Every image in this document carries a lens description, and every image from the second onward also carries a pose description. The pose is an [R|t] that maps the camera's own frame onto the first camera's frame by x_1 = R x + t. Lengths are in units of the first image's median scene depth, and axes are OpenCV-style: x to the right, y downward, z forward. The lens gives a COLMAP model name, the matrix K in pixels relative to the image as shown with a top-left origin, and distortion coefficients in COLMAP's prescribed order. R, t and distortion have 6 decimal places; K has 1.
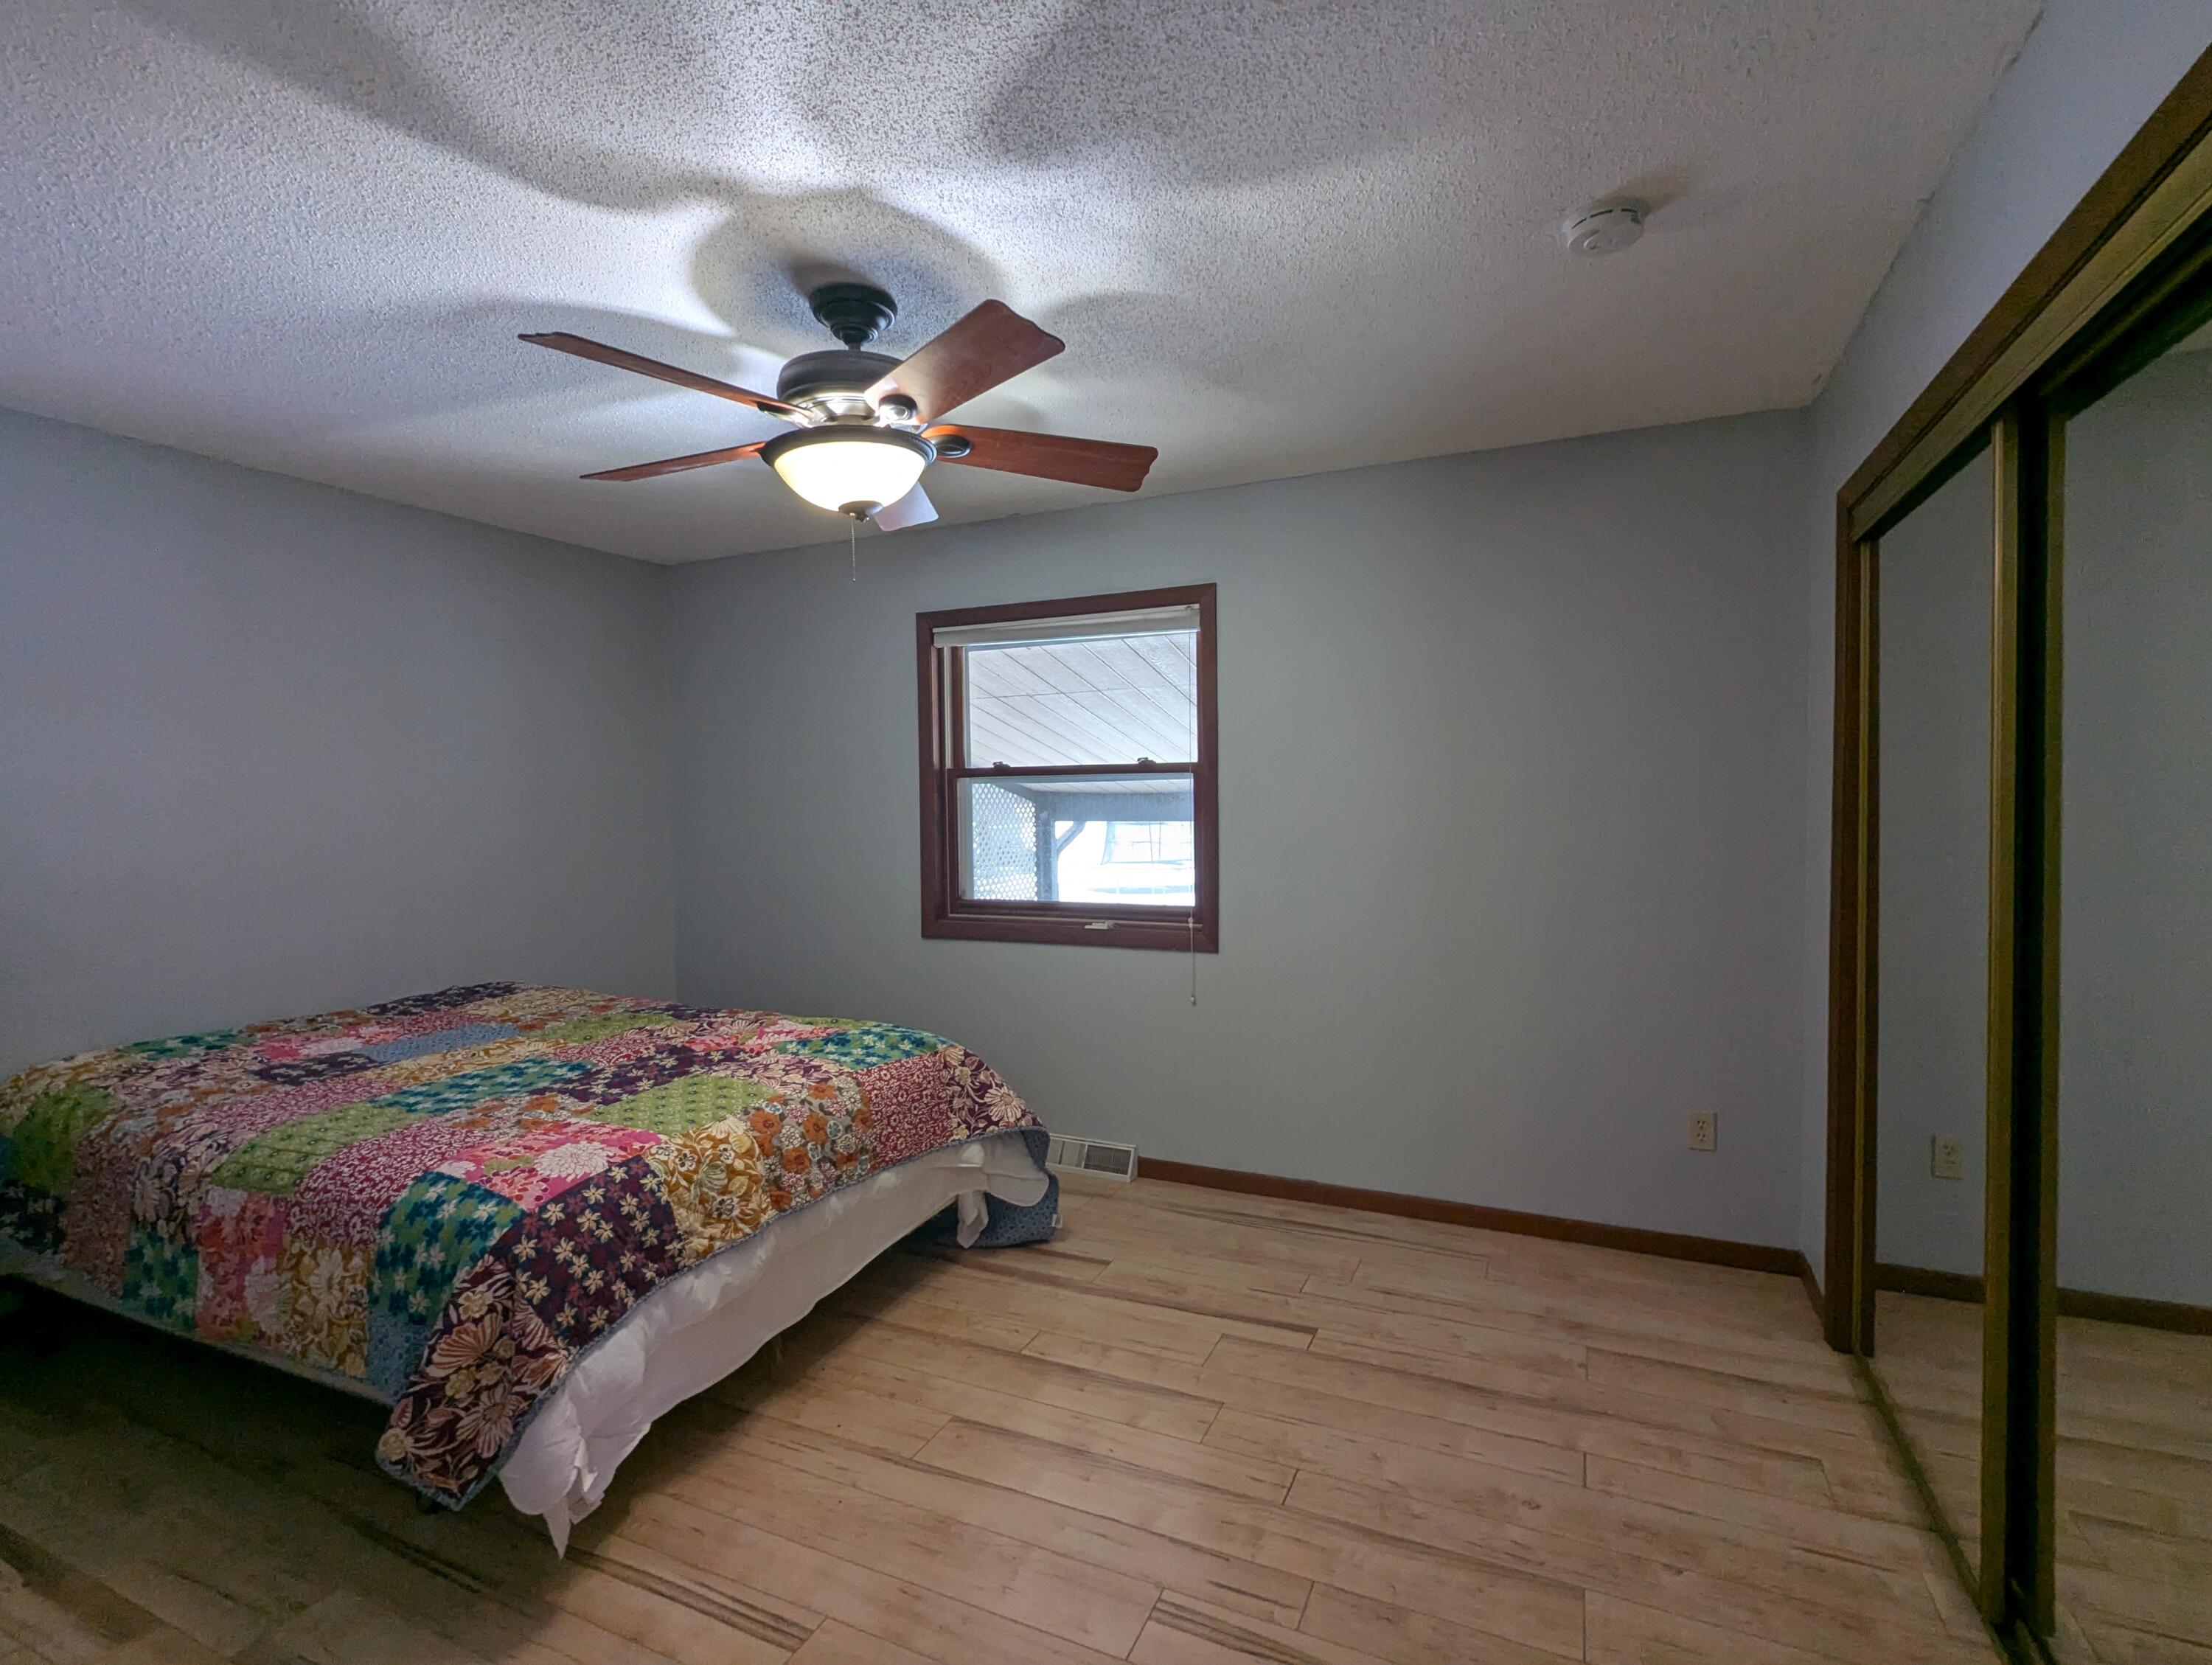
lens RADIAL K [[1040.8, 0, 1106.0], [0, 1040.8, 832.5], [0, 0, 1]] dist [0.020959, -0.027078]
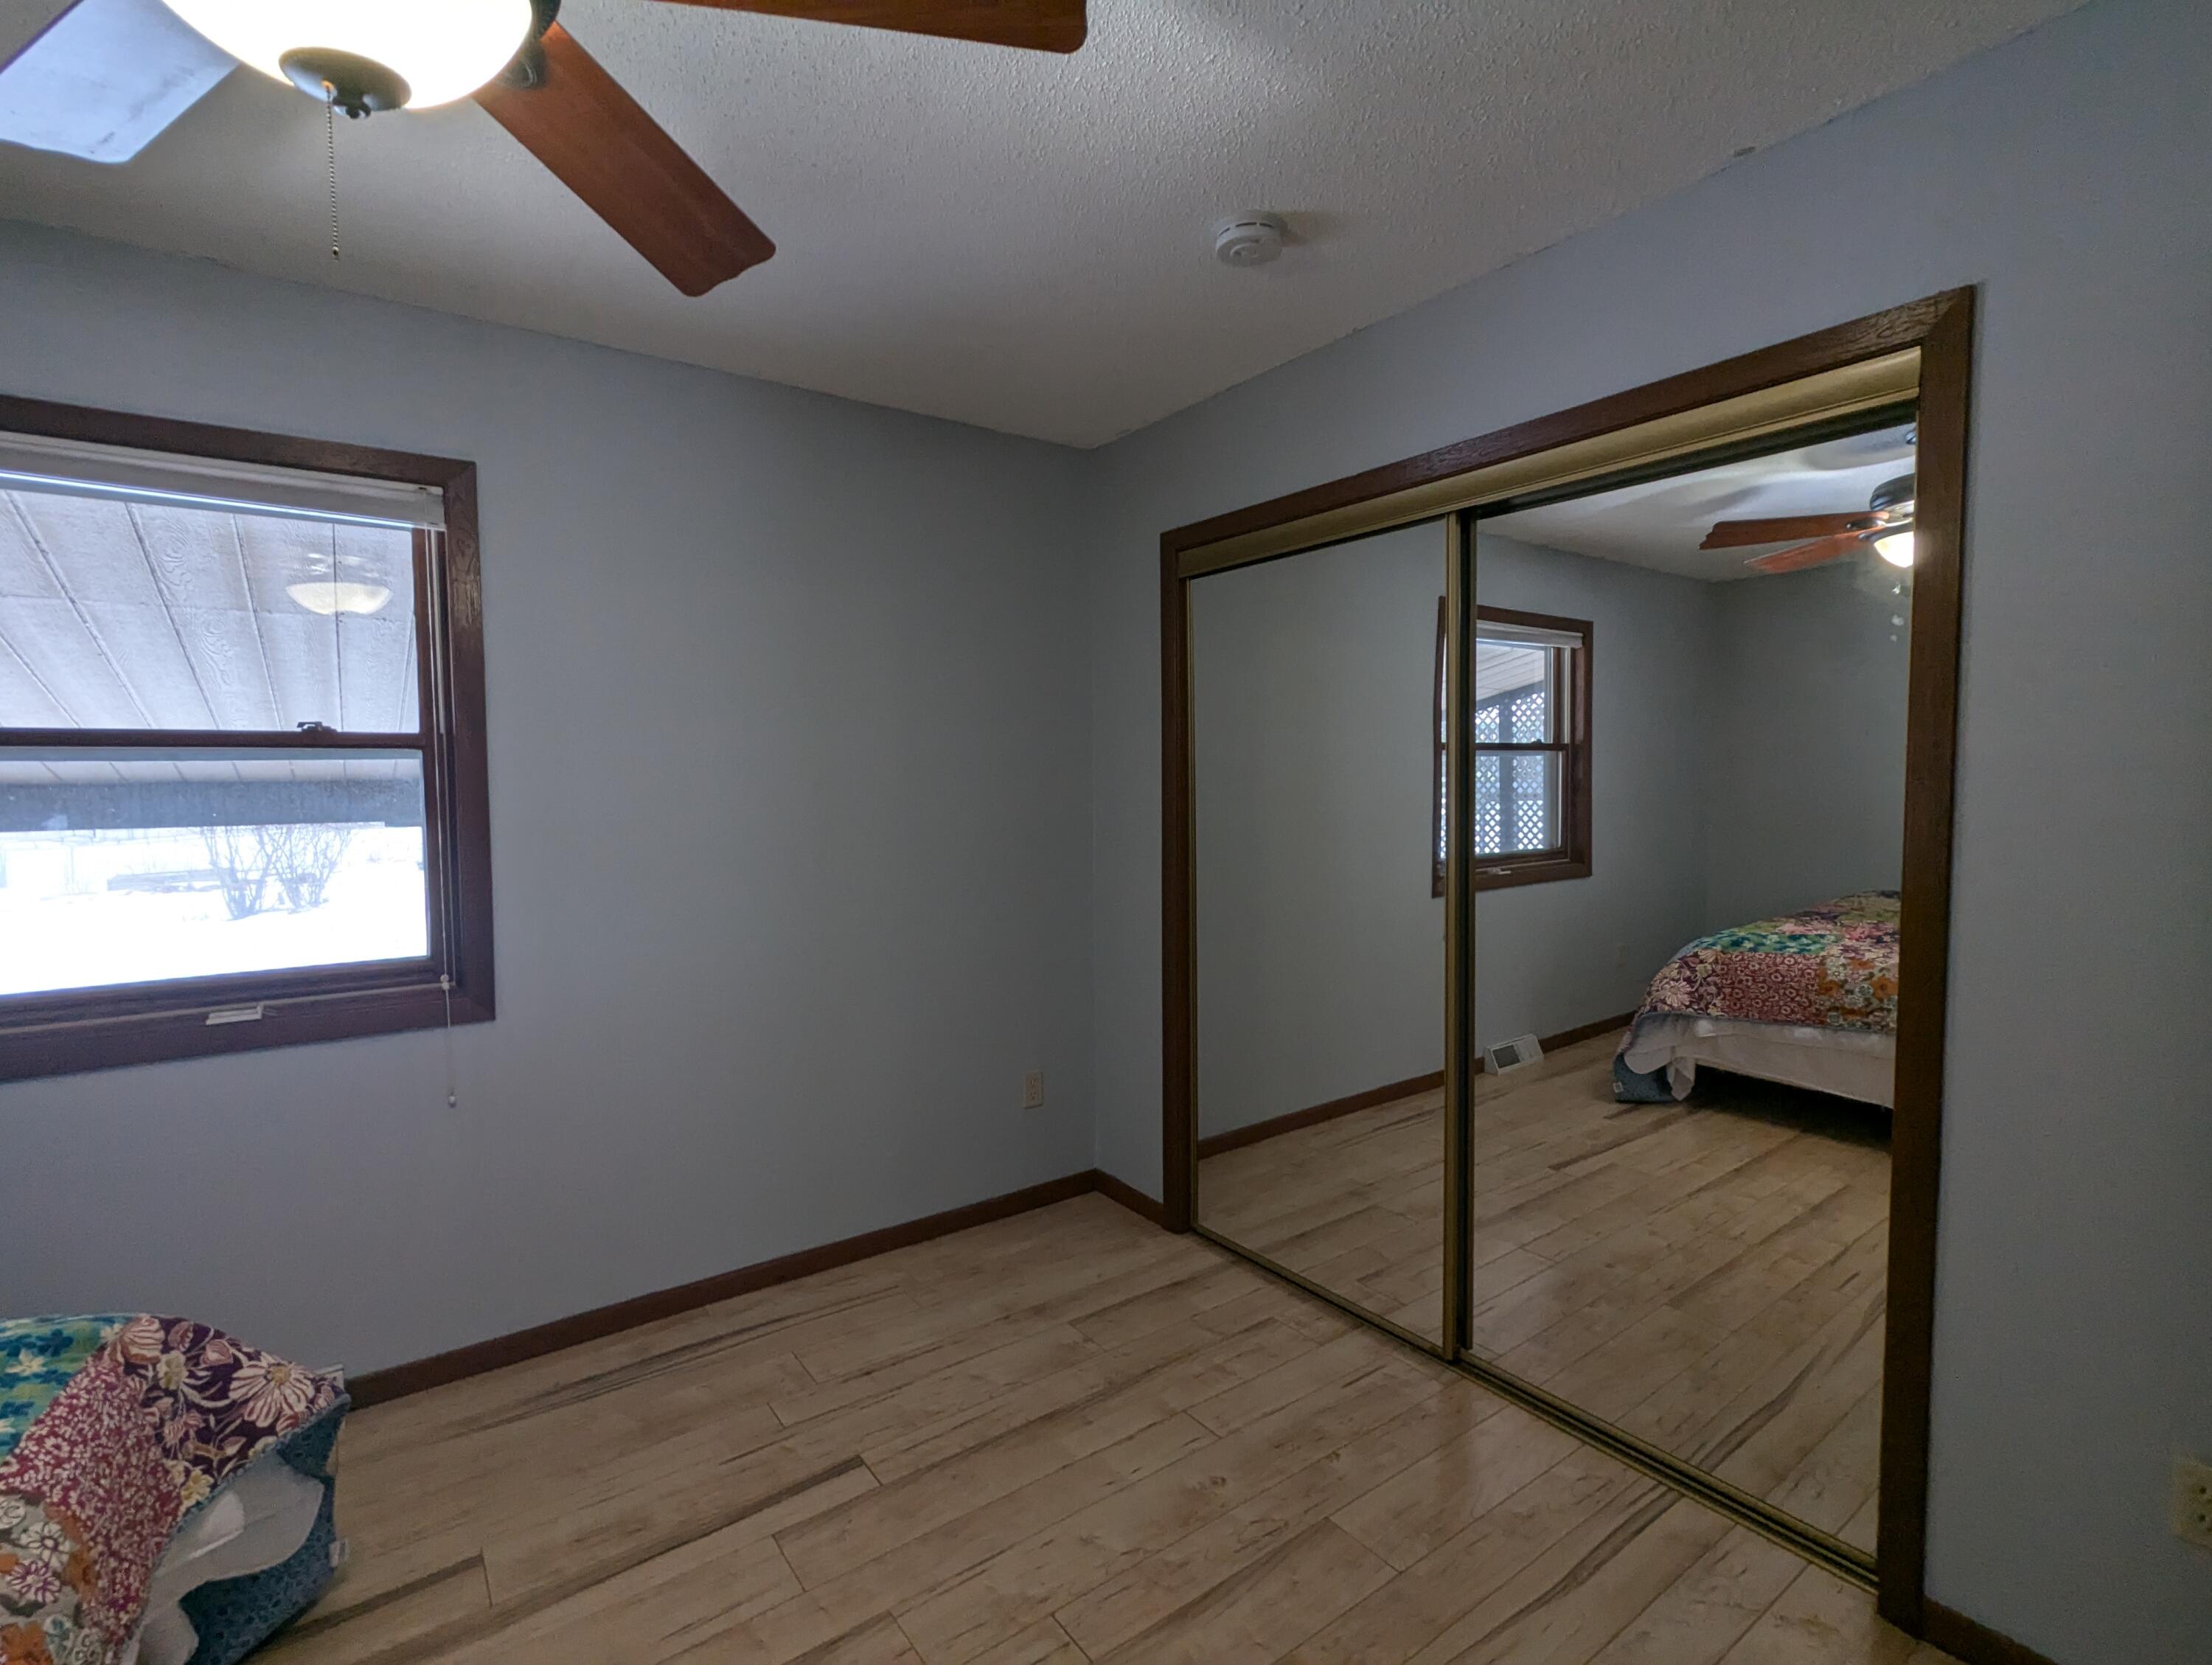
lens RADIAL K [[1042.9, 0, 1106.0], [0, 1042.9, 832.5], [0, 0, 1]] dist [-0.003214, 0.001816]
pose [[0.491416, -0.039618, 0.870023, -0.333330], [0.034205, 0.999072, 0.026175, -0.010620], [-0.870253, 0.016897, 0.492315, 0.390760]]
